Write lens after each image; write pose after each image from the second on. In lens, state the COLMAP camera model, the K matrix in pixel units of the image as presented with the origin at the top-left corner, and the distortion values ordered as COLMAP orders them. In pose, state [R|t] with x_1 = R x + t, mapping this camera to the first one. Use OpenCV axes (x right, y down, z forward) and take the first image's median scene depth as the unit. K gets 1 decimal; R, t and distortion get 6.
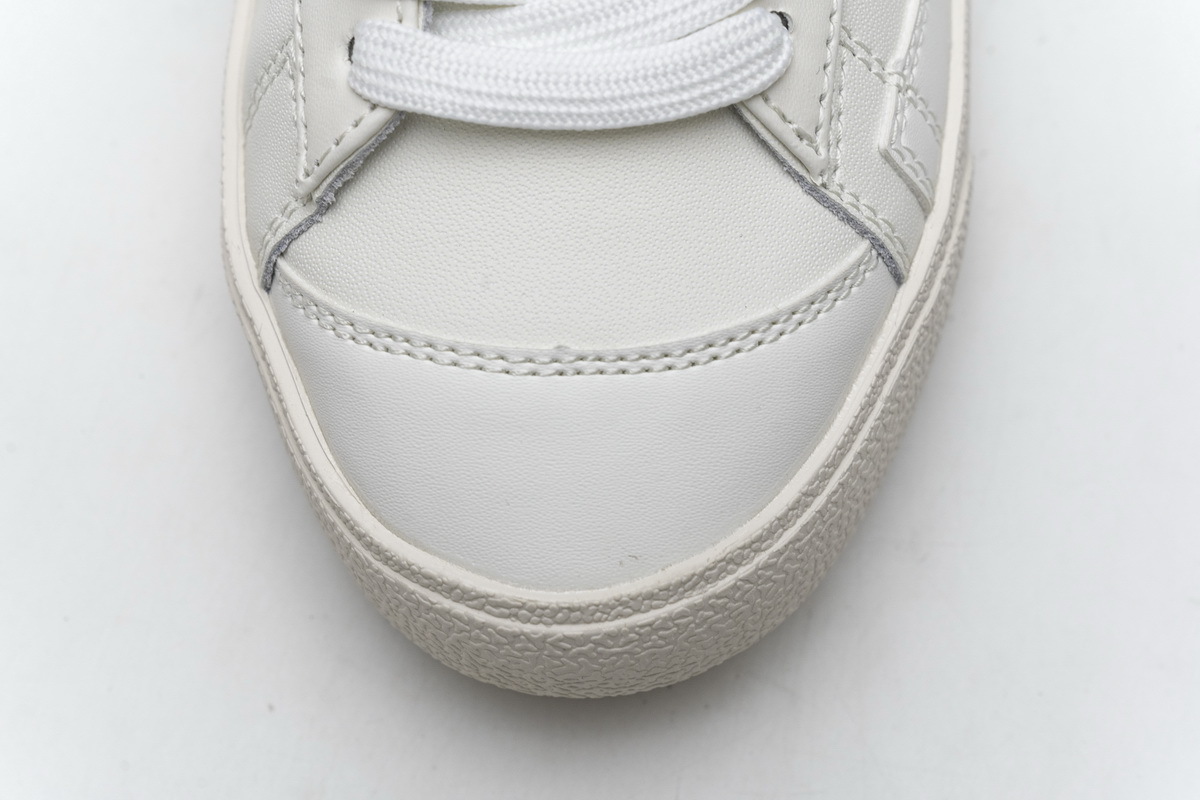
lens RADIAL K [[2308.7, 0, 600.0], [0, 2308.7, 400.0], [0, 0, 1]] dist [0.027050, -0.063979]
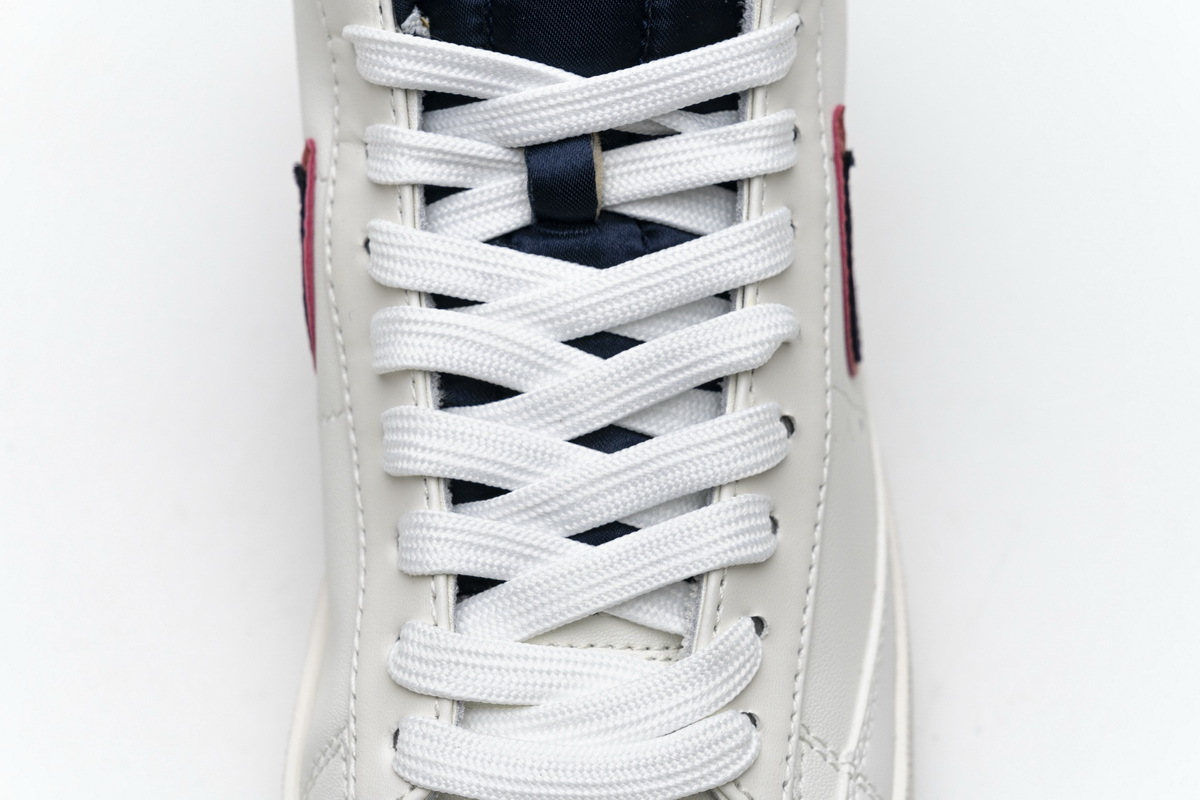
lens RADIAL K [[2456.7, 0, 600.0], [0, 2456.7, 400.0], [0, 0, 1]] dist [0.044687, 0.125646]
pose [[0.999890, 0.013683, -0.005779, 0.004617], [-0.014693, 0.968155, -0.249920, -0.002923], [0.002175, 0.249978, 0.968249, -0.298458]]
